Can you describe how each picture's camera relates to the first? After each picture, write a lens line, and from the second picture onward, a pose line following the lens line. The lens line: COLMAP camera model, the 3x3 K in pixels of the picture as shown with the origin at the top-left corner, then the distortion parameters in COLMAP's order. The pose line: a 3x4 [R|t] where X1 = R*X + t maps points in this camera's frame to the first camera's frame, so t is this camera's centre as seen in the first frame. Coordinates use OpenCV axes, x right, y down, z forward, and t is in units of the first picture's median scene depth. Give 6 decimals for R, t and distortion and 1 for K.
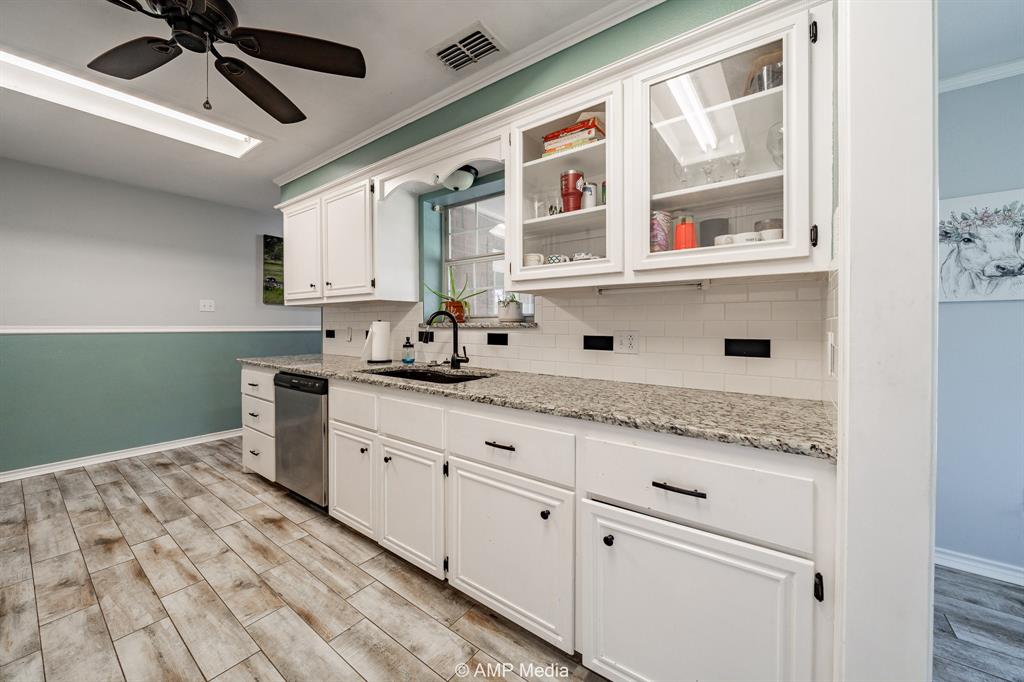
lens RADIAL K [[359.4, 0, 496.9], [0, 359.4, 325.4], [0, 0, 1]] dist [-0.002937, -0.000437]
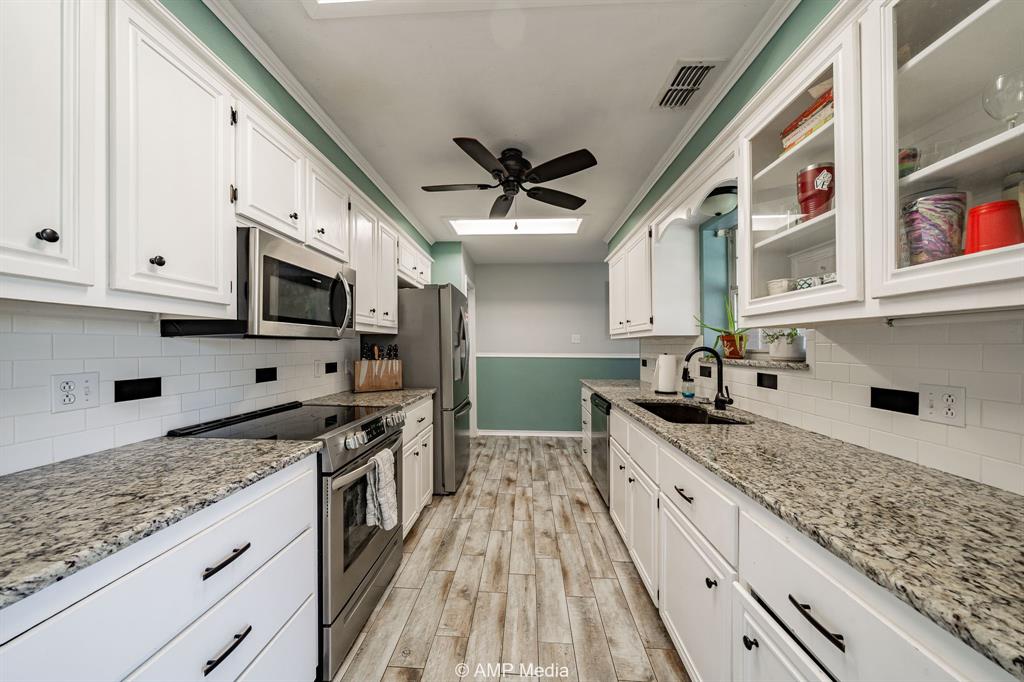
lens RADIAL K [[359.4, 0, 509.3], [0, 359.4, 345.2], [0, 0, 1]] dist [-0.002937, -0.000437]
pose [[0.542810, -0.005962, -0.839834, 0.415597], [0.004580, 0.999981, -0.004139, -0.047823], [0.839843, -0.001600, 0.542827, 0.056019]]
